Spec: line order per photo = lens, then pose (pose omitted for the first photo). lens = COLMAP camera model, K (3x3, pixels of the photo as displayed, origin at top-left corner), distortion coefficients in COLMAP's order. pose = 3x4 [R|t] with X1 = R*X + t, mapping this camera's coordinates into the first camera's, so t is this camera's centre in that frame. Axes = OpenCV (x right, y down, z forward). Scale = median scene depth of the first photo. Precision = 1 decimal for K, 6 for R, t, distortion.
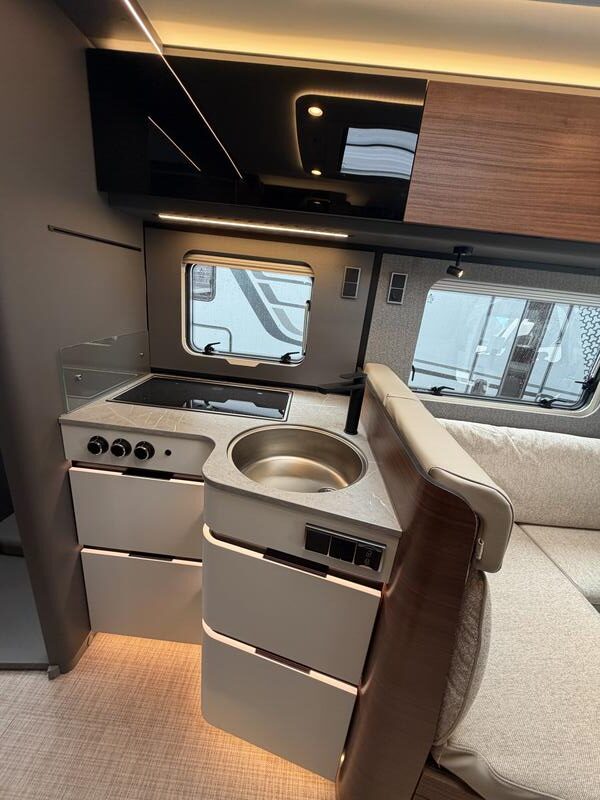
lens RADIAL K [[318.3, 0, 300.0], [0, 318.3, 400.0], [0, 0, 1]] dist [0.000081, 0.000025]
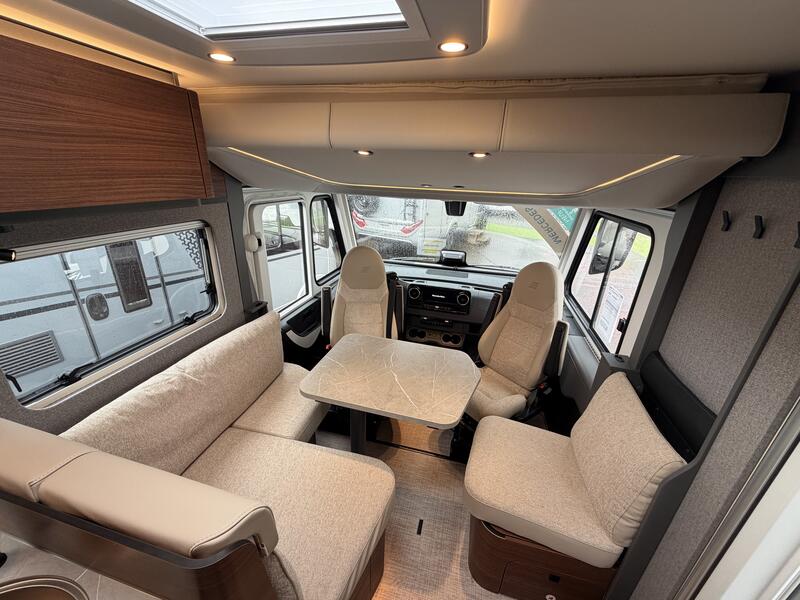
lens RADIAL K [[318.3, 0, 400.0], [0, 318.3, 300.0], [0, 0, 1]] dist [0.000081, 0.000025]
pose [[0.208227, -0.446718, 0.870106, 0.015024], [0.299097, 0.876073, 0.378203, -0.271573], [-0.931226, 0.181494, 0.316034, -0.017844]]
